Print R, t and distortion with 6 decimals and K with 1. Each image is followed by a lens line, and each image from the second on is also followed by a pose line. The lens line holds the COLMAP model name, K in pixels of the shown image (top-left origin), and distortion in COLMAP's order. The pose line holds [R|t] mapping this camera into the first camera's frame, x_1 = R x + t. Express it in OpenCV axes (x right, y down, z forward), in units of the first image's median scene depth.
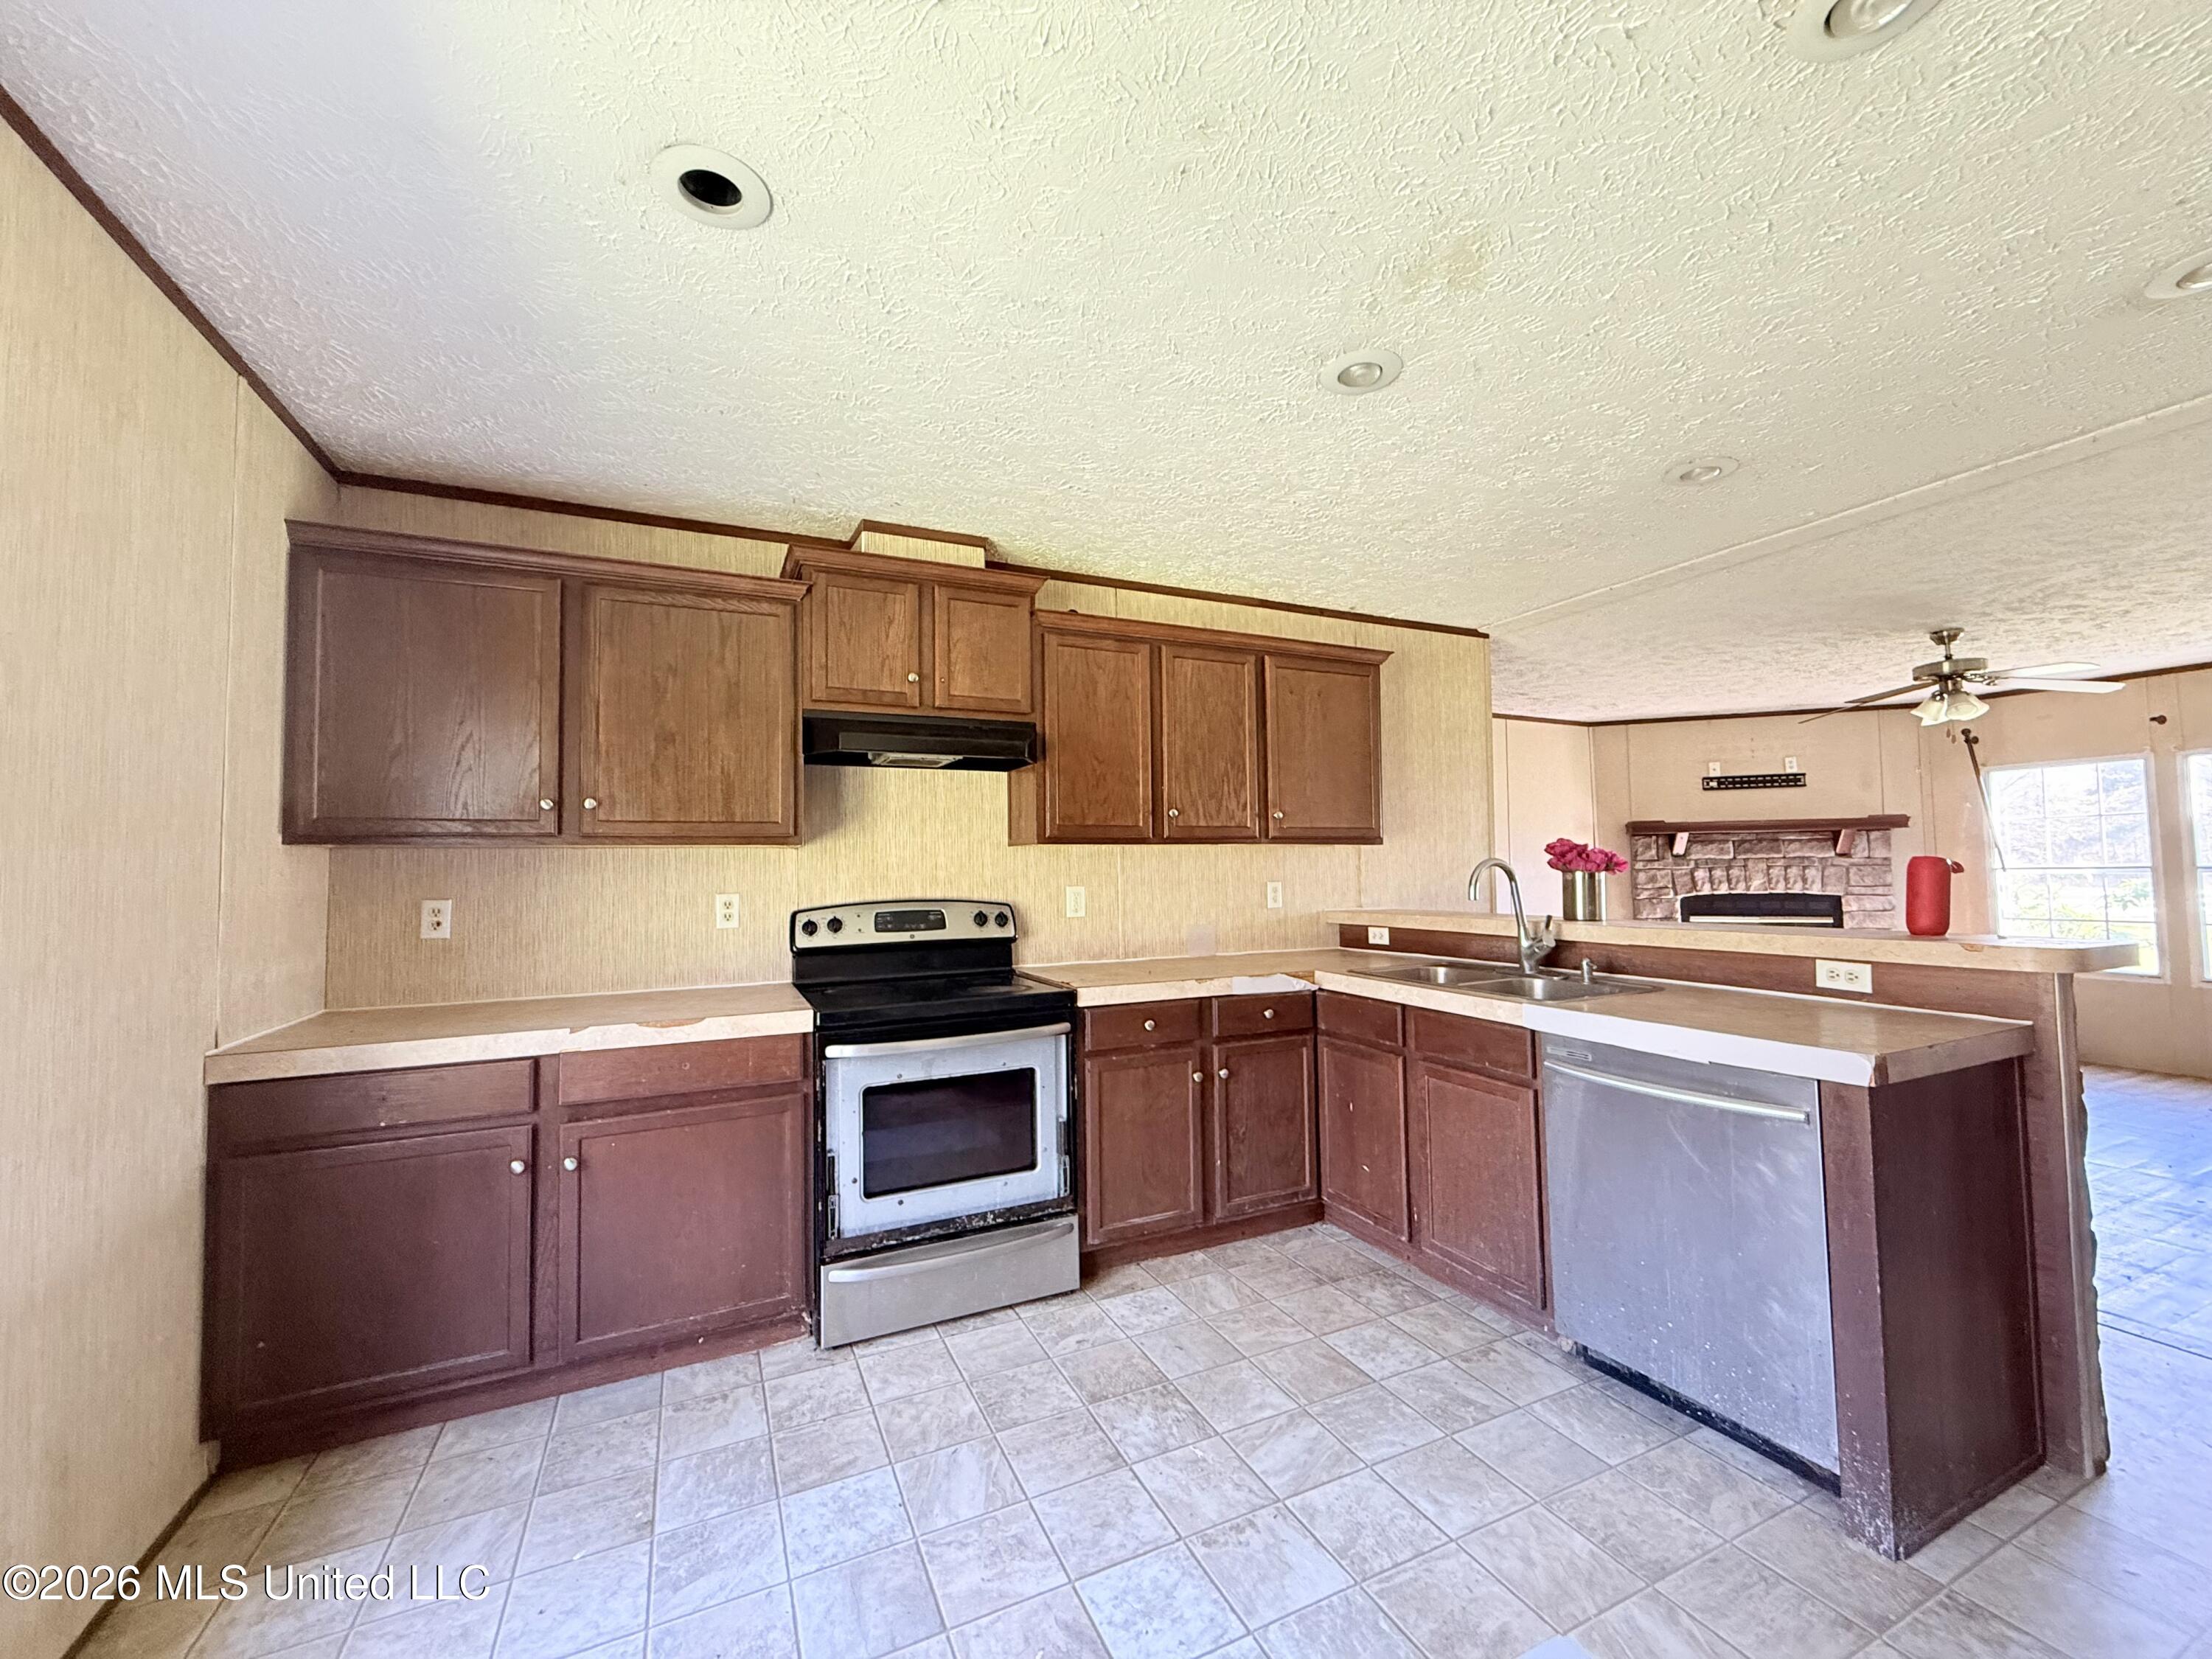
lens RADIAL K [[874.4, 0, 1106.0], [0, 874.4, 829.5], [0, 0, 1]] dist [0.000463, -0.000009]
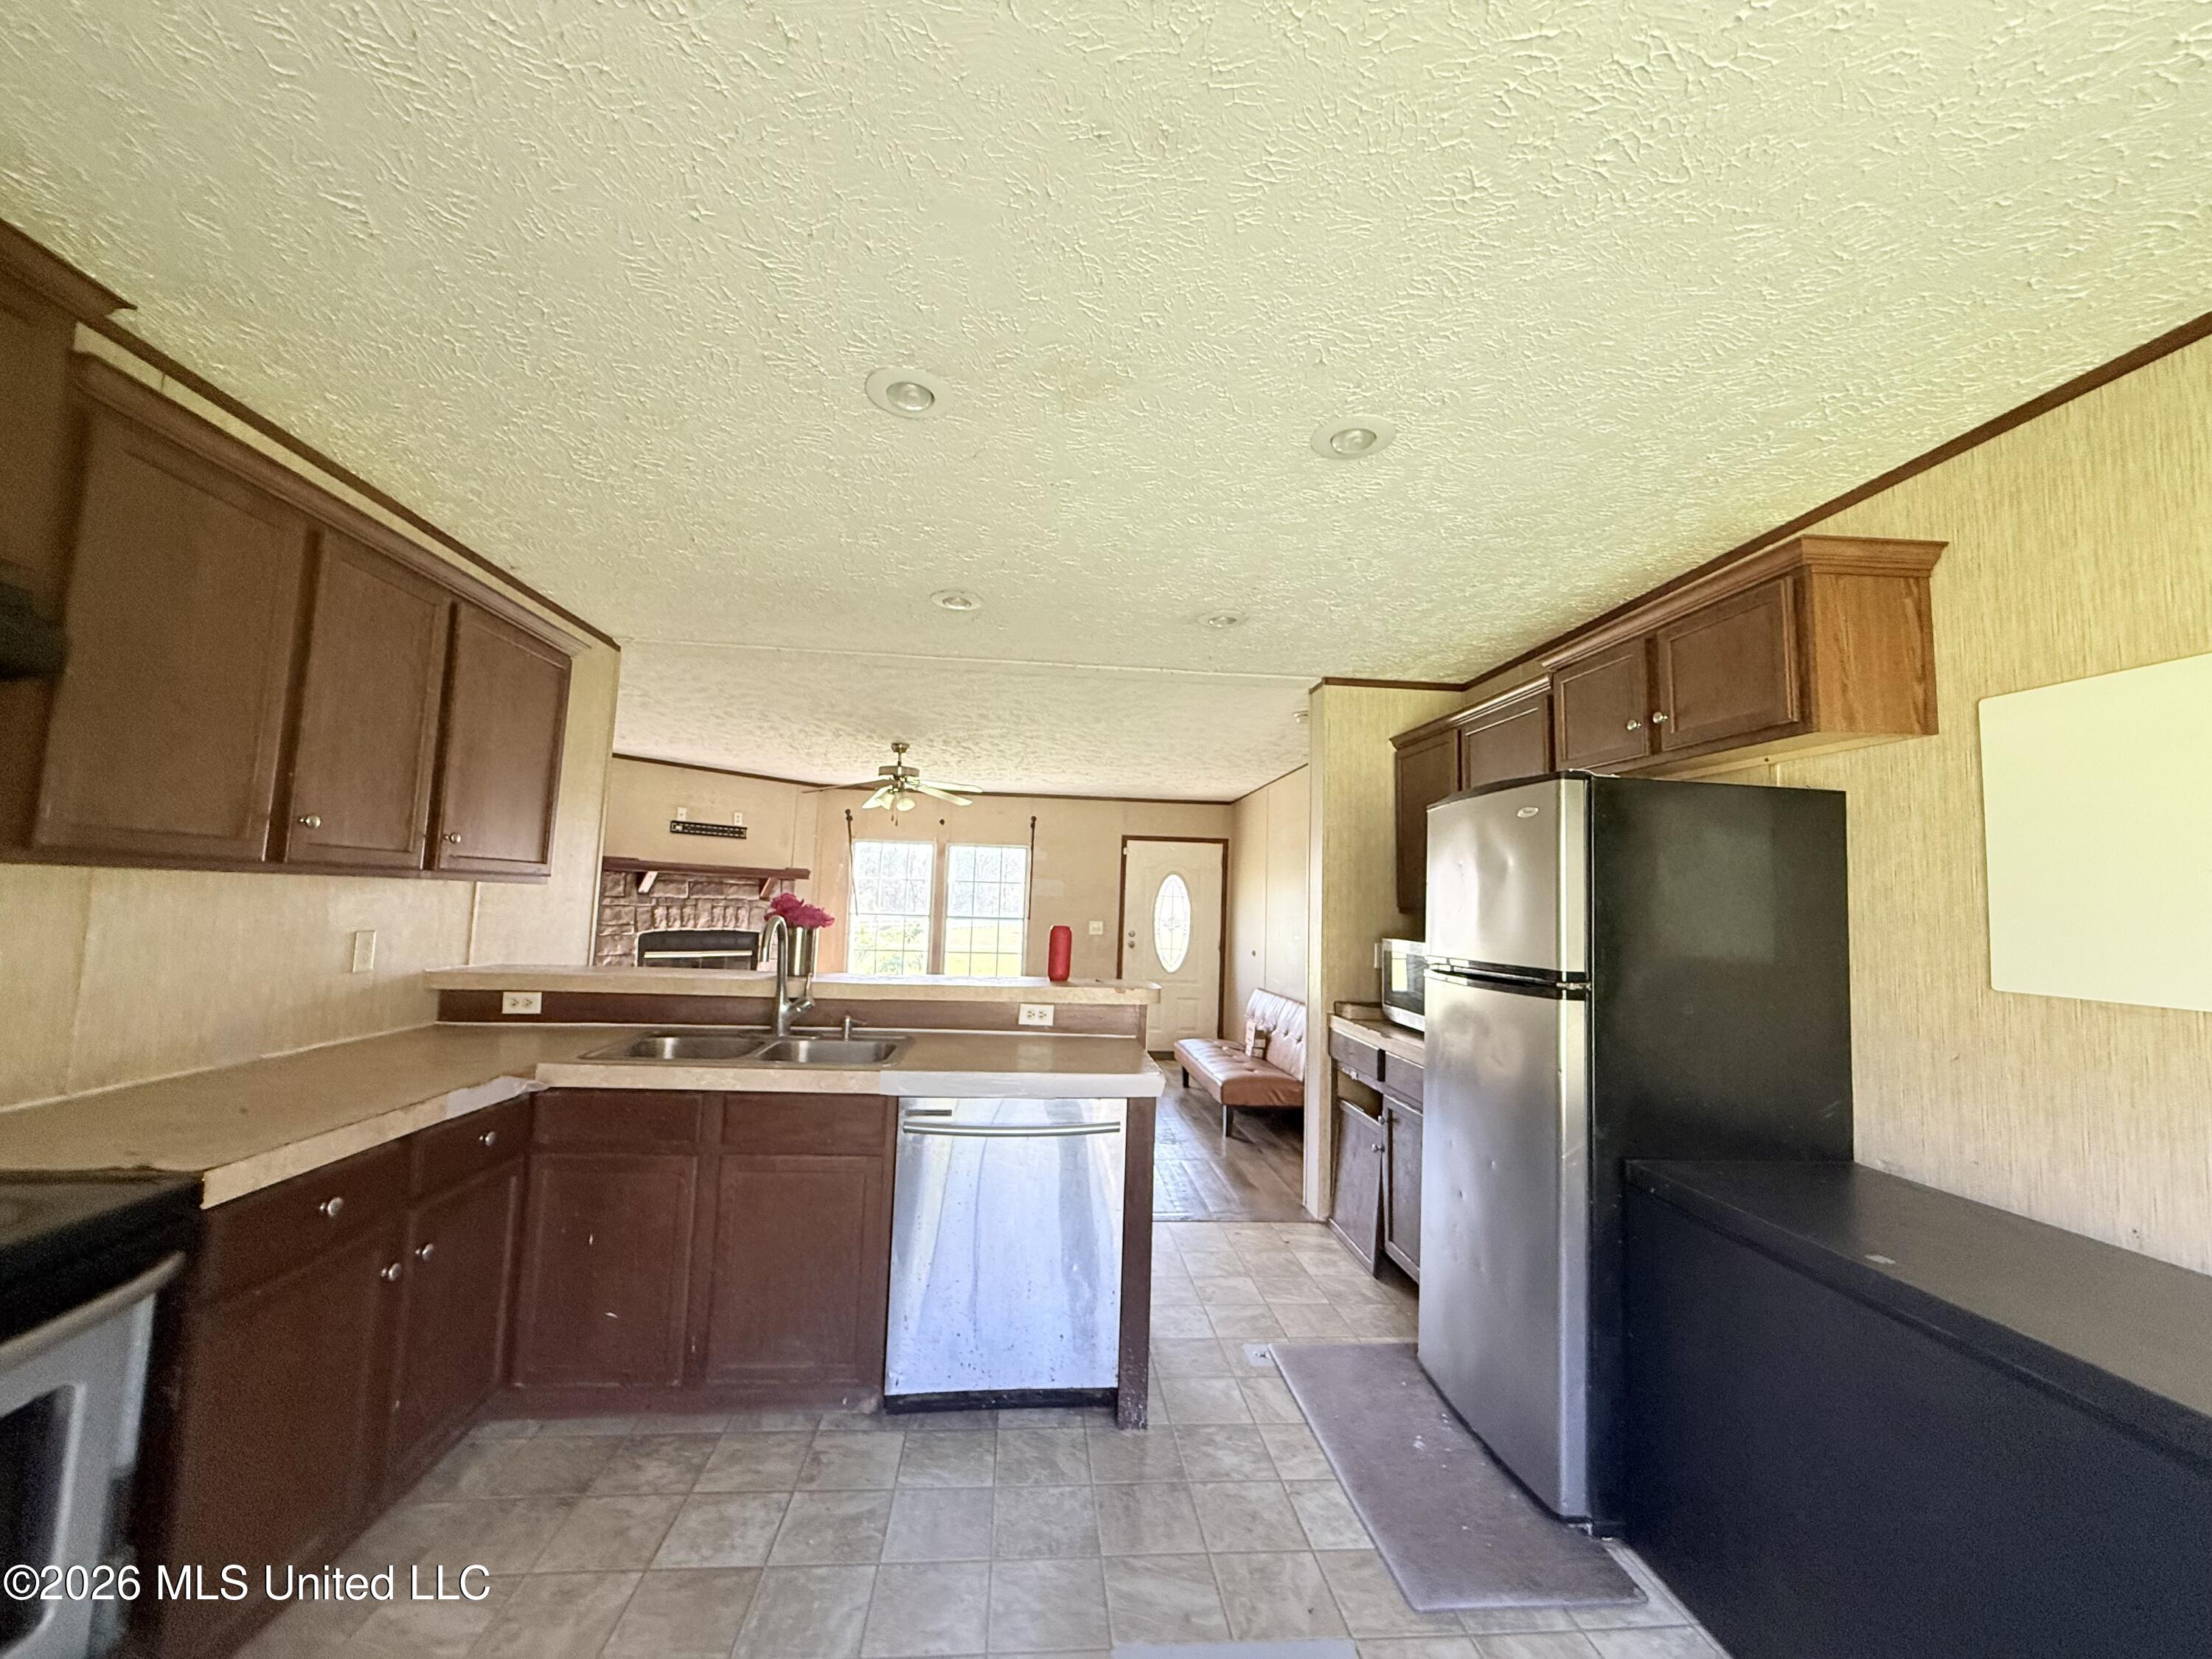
lens RADIAL K [[875.1, 0, 1106.0], [0, 875.1, 829.5], [0, 0, 1]] dist [-0.000473, 0.000014]
pose [[0.337179, 0.106168, 0.935435, -0.304260], [-0.082377, 0.993137, -0.083024, -0.009271], [-0.937830, -0.049064, 0.343611, 0.326497]]
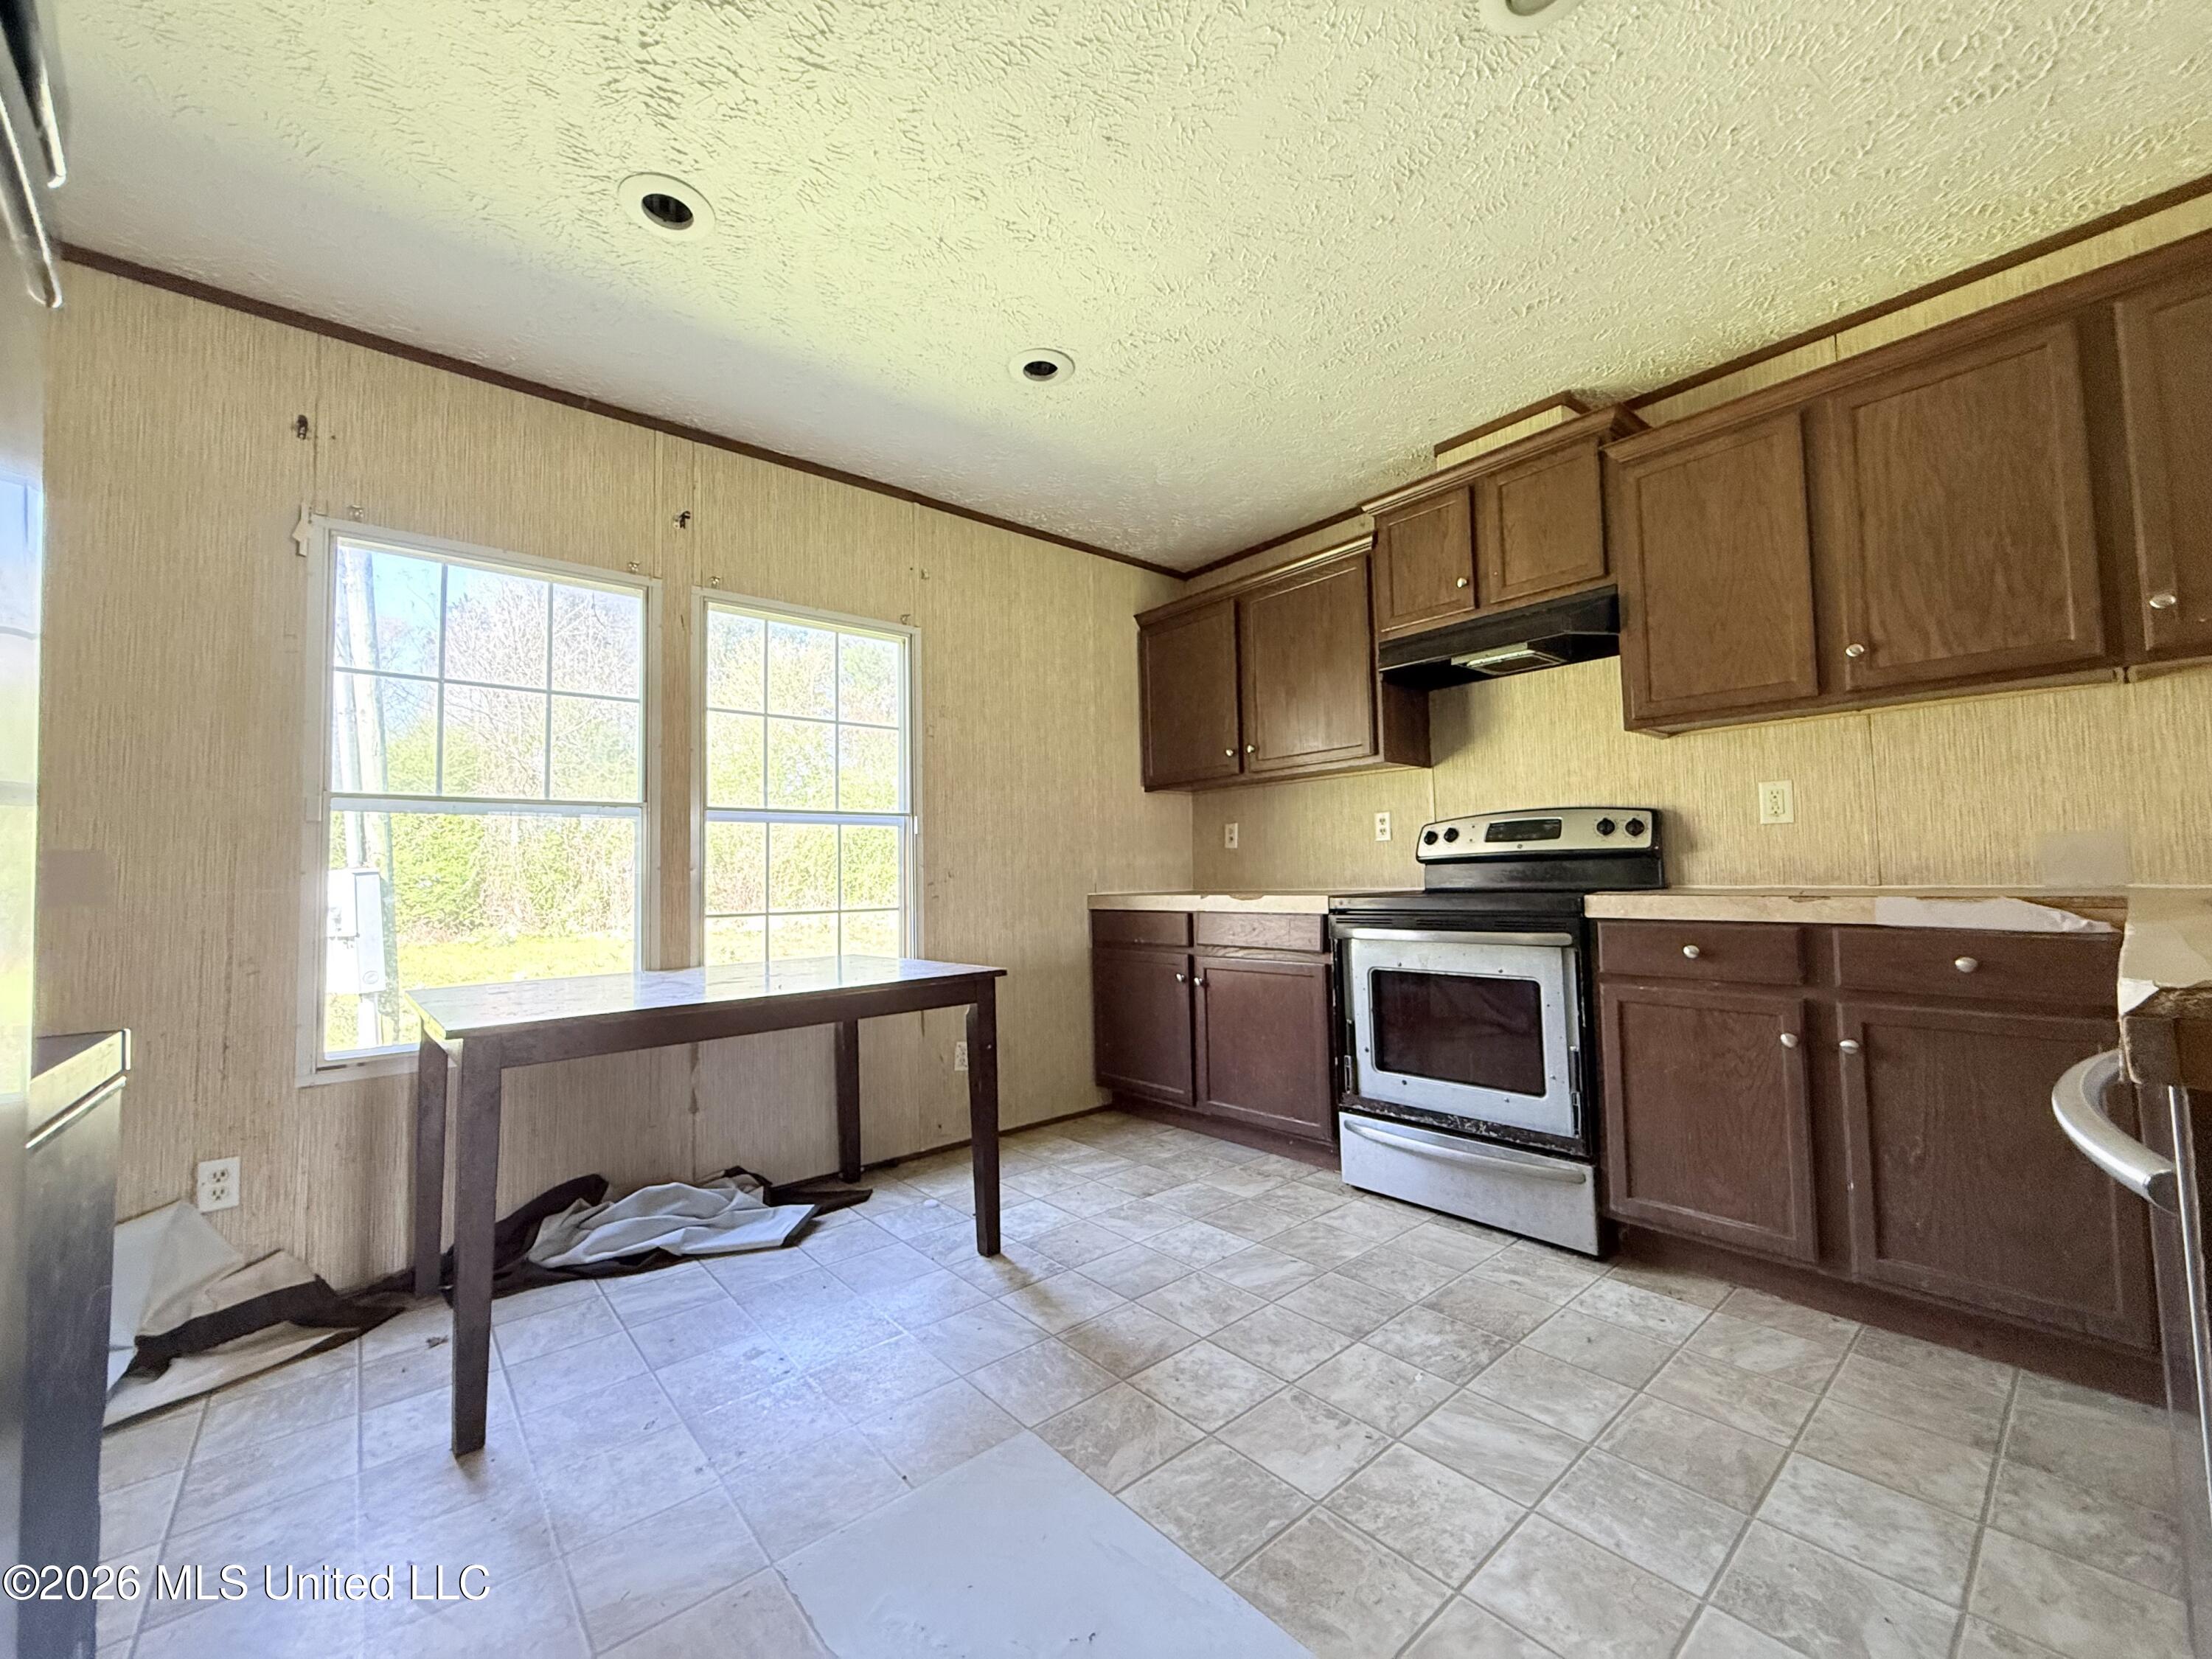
lens RADIAL K [[876.2, 0, 1106.0], [0, 876.2, 829.5], [0, 0, 1]] dist [-0.000637, -0.000046]
pose [[0.267209, -0.043925, -0.962637, 0.577142], [0.061329, 0.997711, -0.028502, 0.103217], [0.961685, -0.051422, 0.269291, 0.308091]]
